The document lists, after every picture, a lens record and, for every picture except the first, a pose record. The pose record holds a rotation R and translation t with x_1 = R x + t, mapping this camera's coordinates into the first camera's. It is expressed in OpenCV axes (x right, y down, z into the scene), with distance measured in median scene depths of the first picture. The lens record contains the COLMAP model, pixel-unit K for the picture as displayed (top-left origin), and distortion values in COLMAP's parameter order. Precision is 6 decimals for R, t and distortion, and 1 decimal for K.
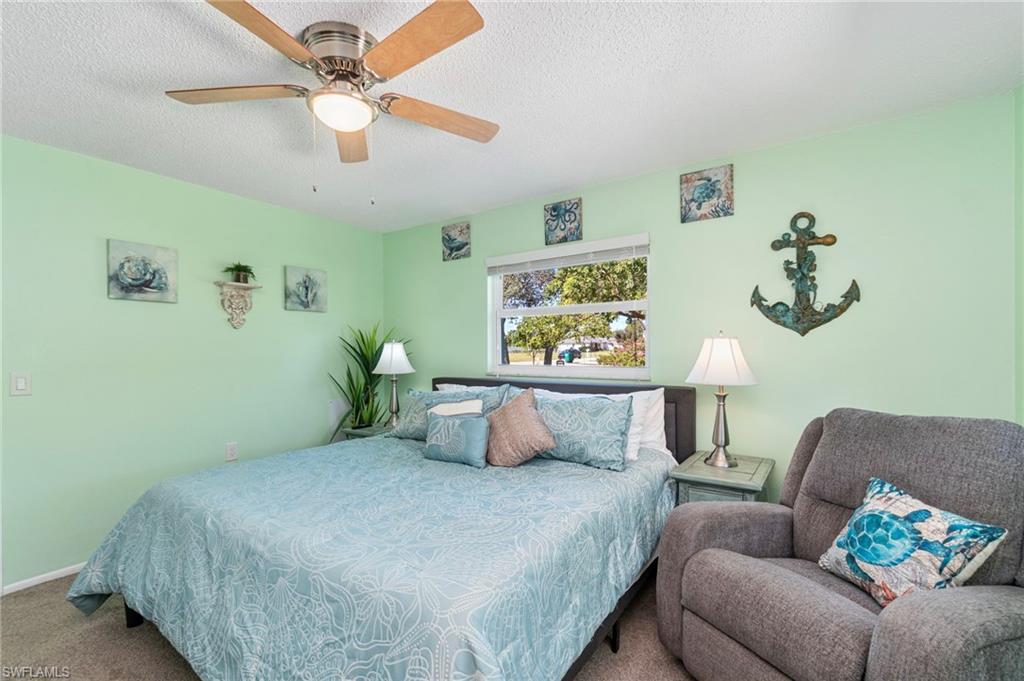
lens RADIAL K [[443.1, 0, 510.0], [0, 443.1, 339.6], [0, 0, 1]] dist [-0.003340, 0.000067]
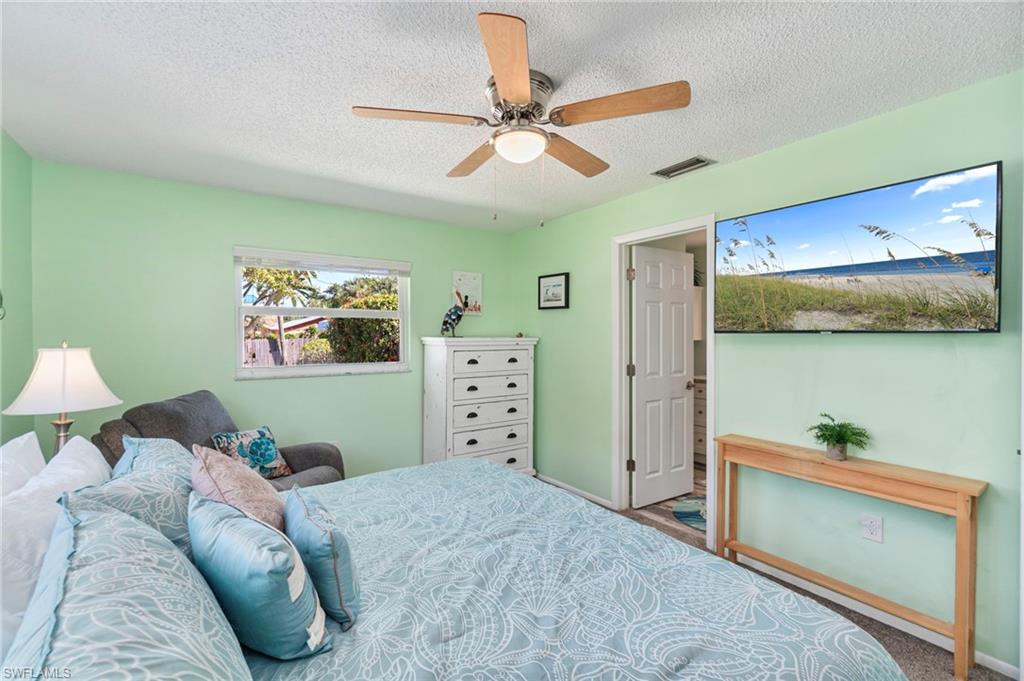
lens RADIAL K [[443.1, 0, 510.0], [0, 443.1, 339.6], [0, 0, 1]] dist [-0.003340, 0.000067]
pose [[-0.928919, 0.006197, 0.370230, -0.735297], [0.004431, 0.999974, -0.005618, -0.017155], [-0.370255, -0.003578, -0.928923, 1.983210]]
